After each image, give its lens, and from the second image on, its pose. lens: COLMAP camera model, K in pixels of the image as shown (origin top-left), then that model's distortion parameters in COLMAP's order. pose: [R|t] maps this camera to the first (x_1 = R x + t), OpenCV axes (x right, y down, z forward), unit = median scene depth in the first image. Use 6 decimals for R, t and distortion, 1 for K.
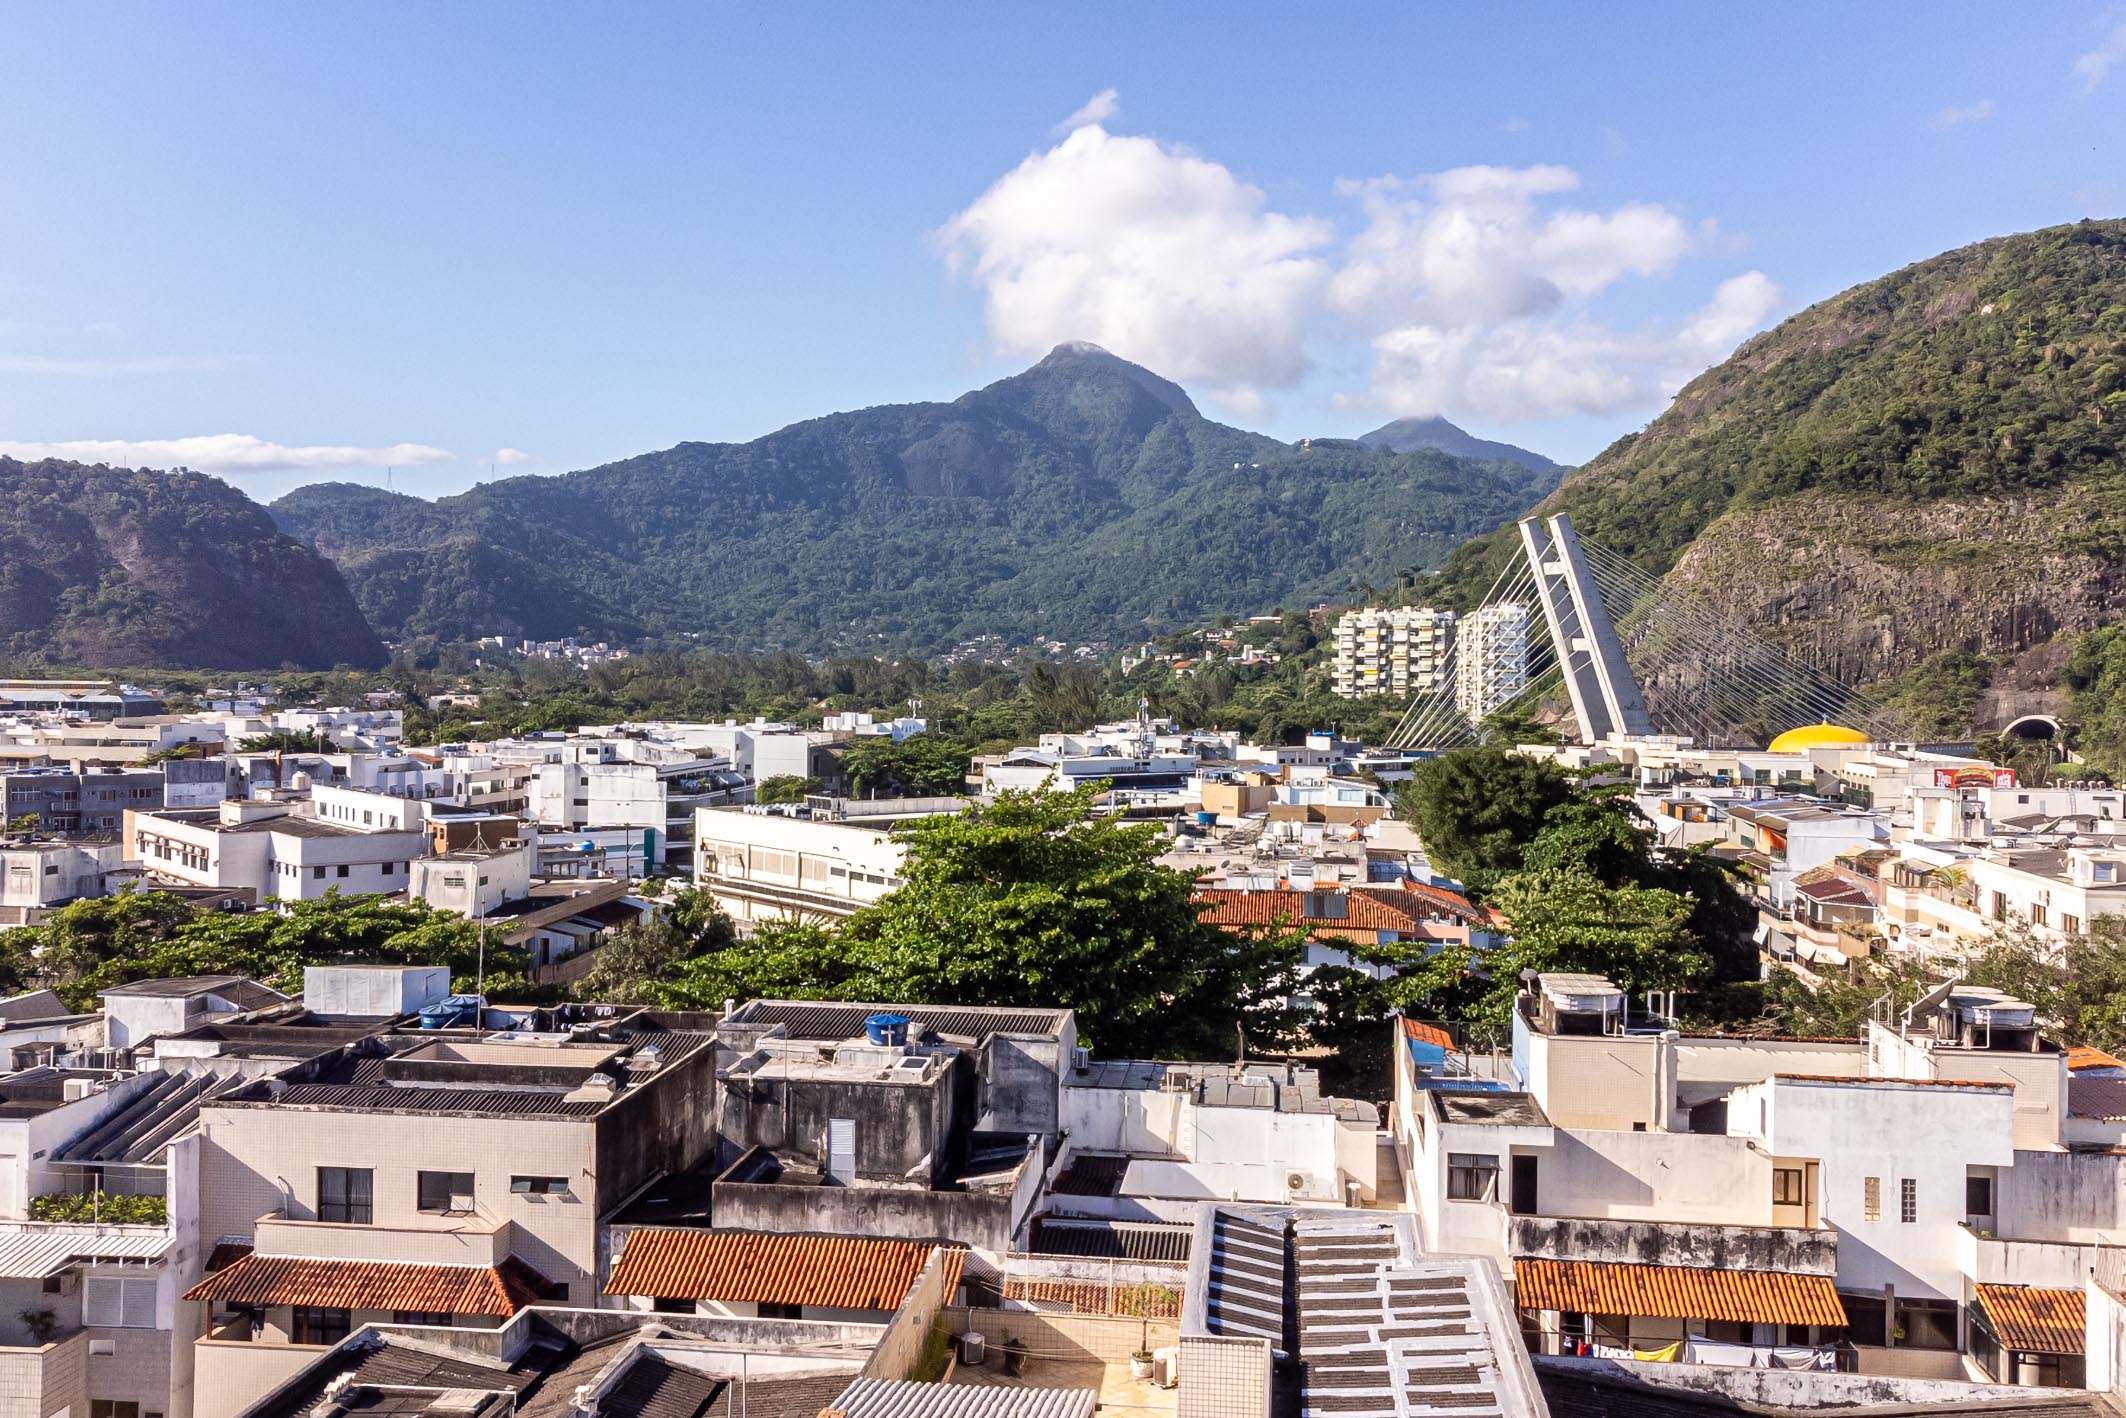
lens RADIAL K [[1876.0, 0, 1063.0], [0, 1876.0, 709.0], [0, 0, 1]] dist [0.035851, 0.005789]
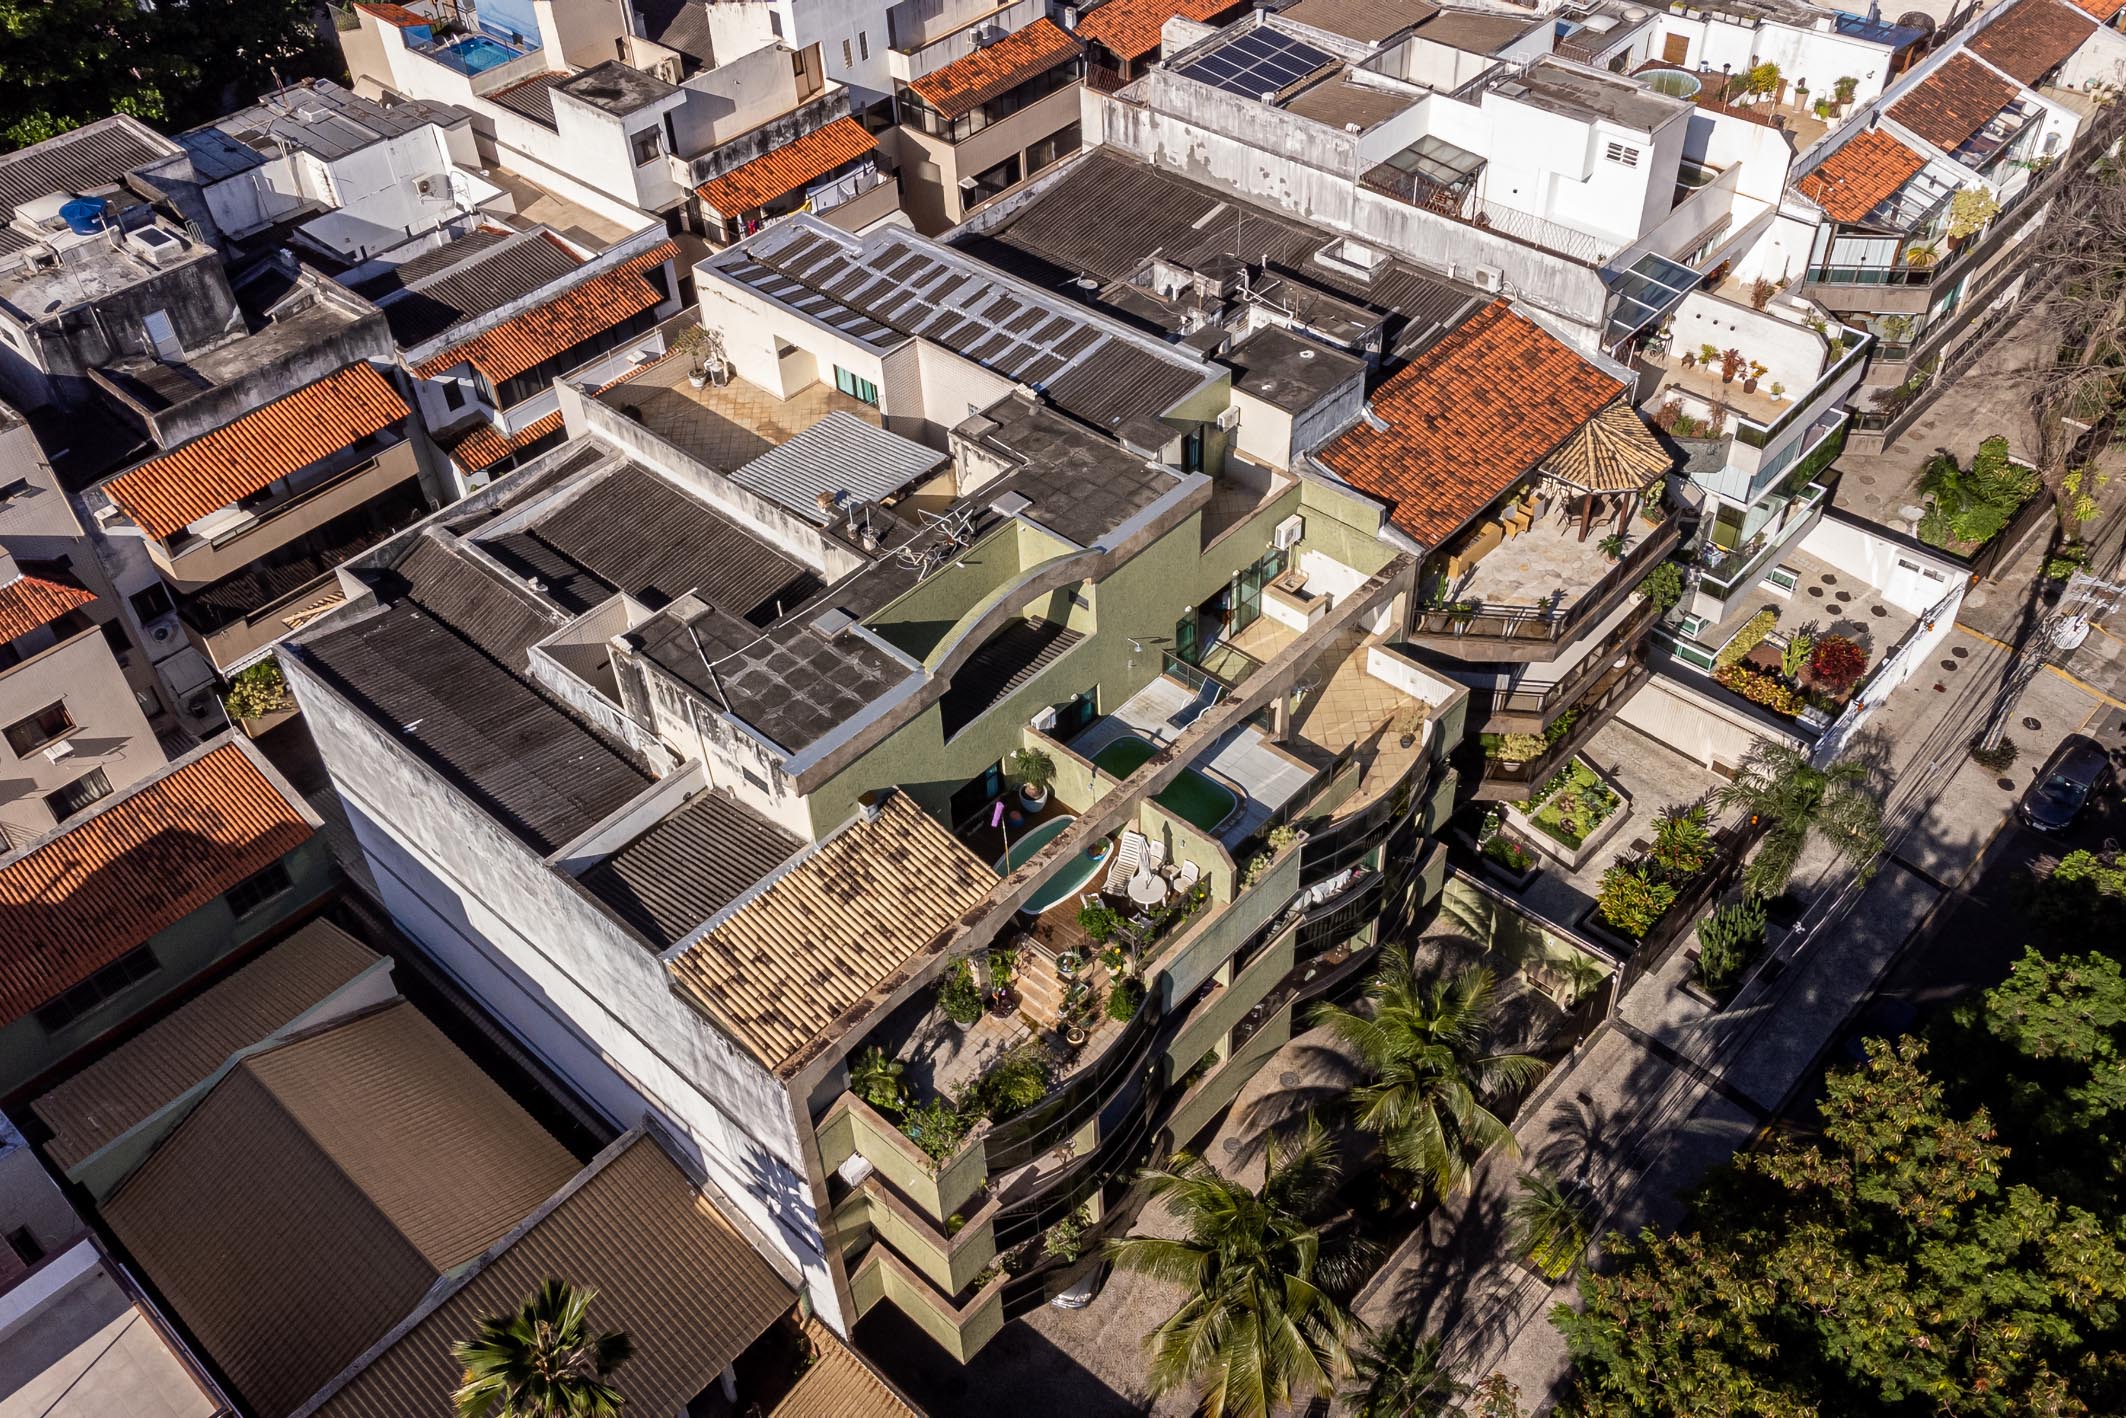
lens RADIAL K [[1876.0, 0, 1063.0], [0, 1876.0, 709.0], [0, 0, 1]] dist [0.035851, 0.005789]
pose [[0.586054, -0.579791, 0.566024, -0.646171], [0.060845, 0.728078, 0.682789, -0.388891], [-0.807985, -0.365711, 0.461970, -0.043131]]
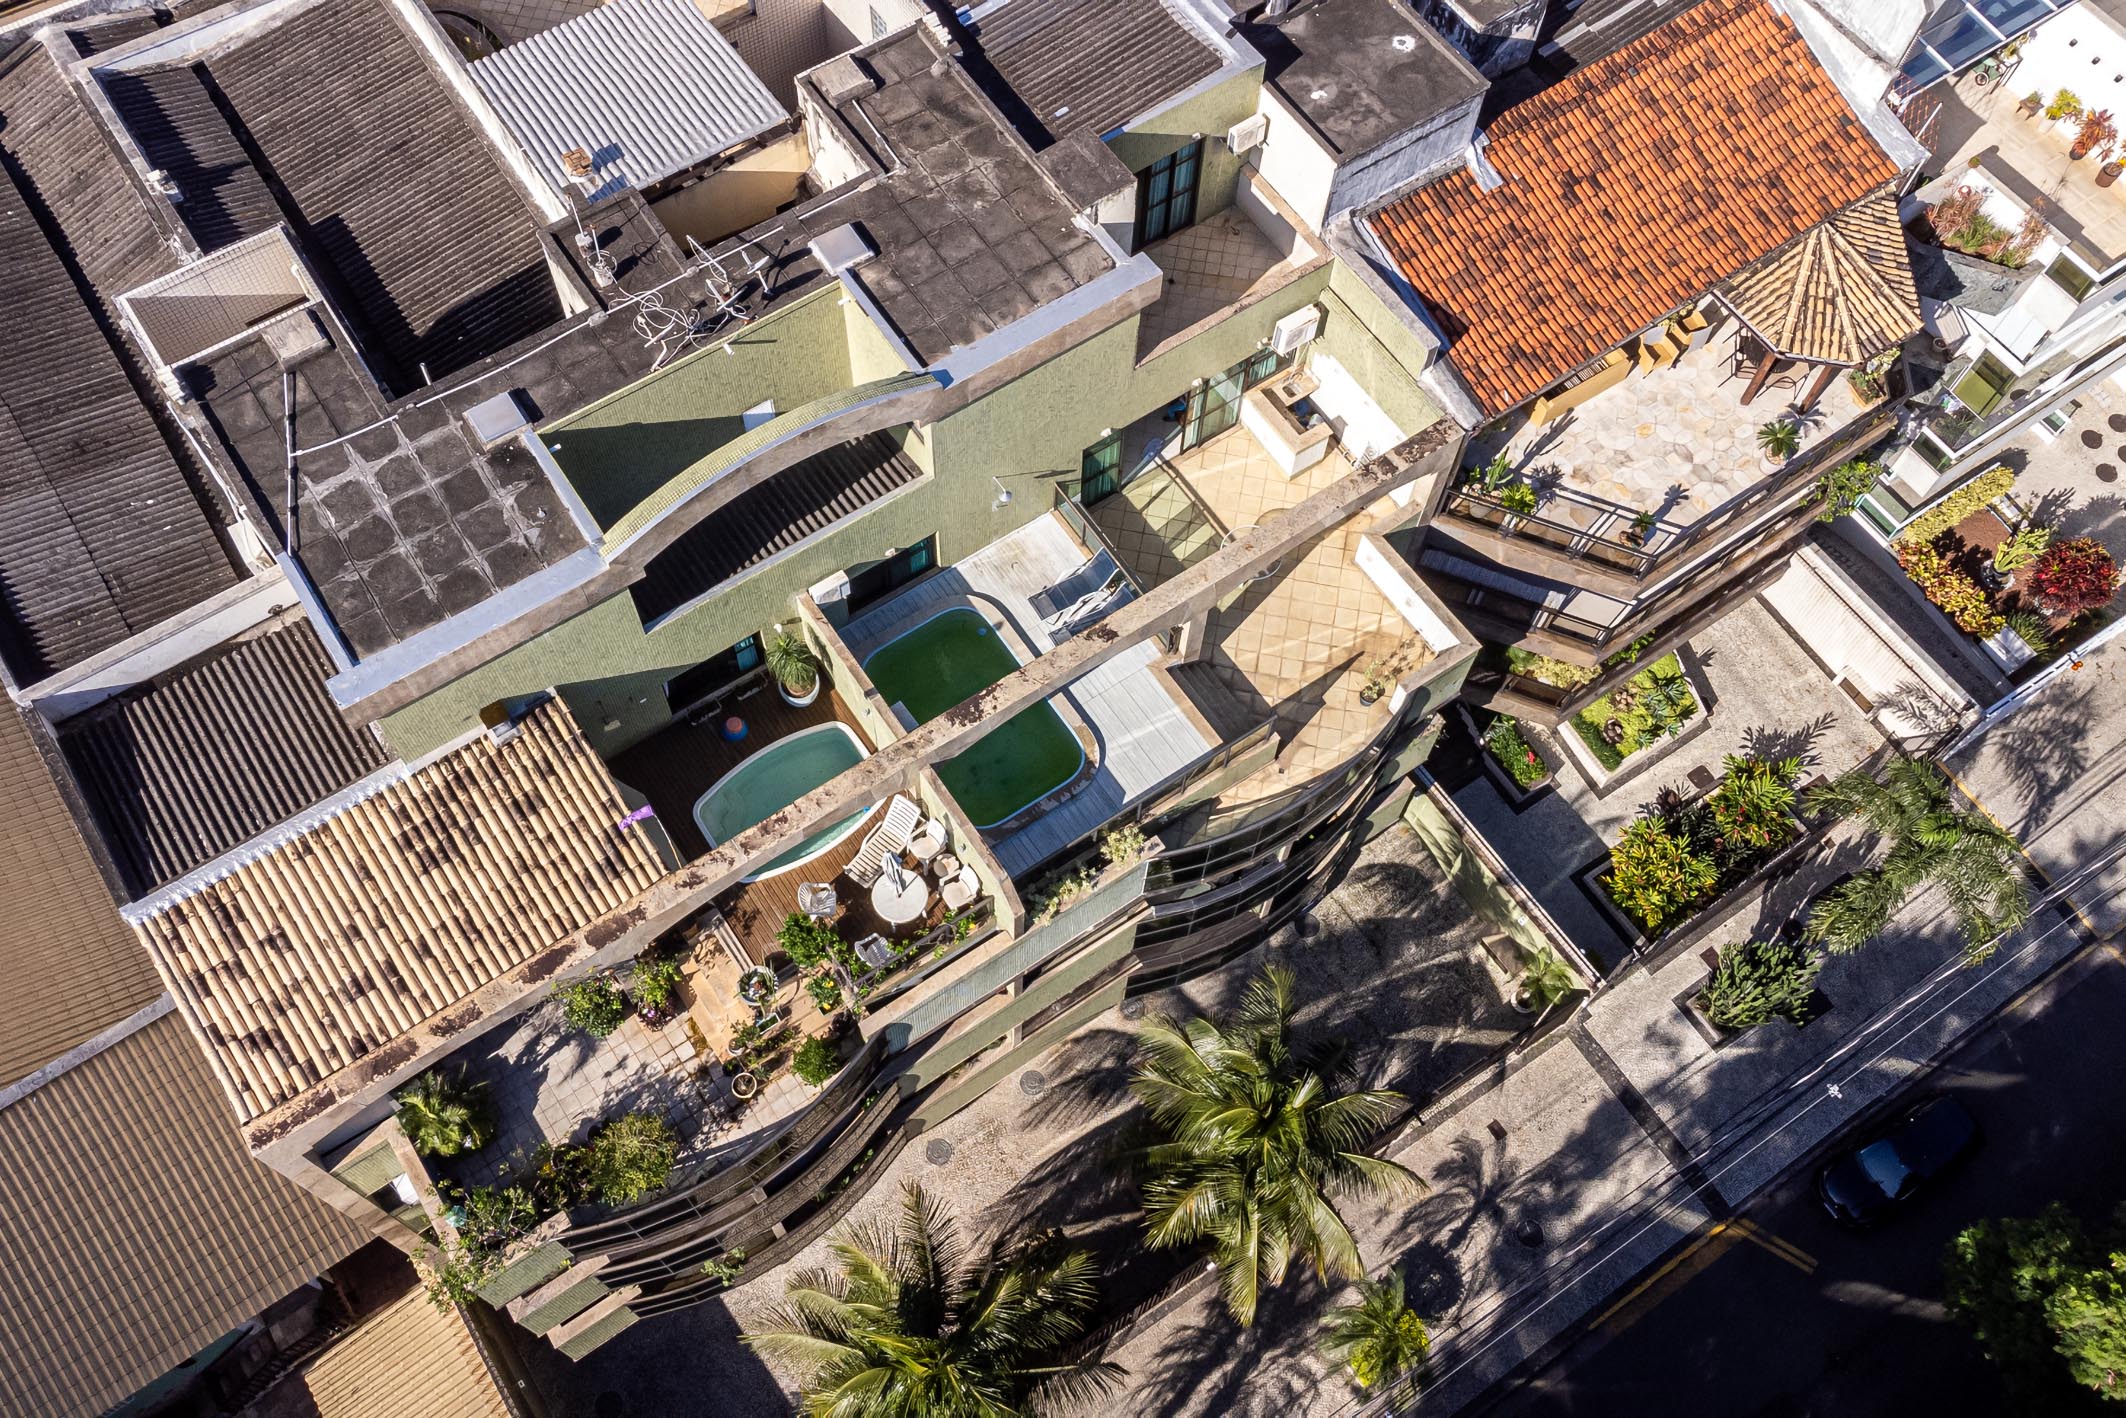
lens RADIAL K [[1876.0, 0, 1063.0], [0, 1876.0, 709.0], [0, 0, 1]] dist [0.035851, 0.005789]
pose [[0.754101, -0.585949, 0.296639, -0.257337], [-0.006921, 0.444557, 0.895724, -0.290183], [-0.656722, -0.677520, 0.331185, 0.114625]]
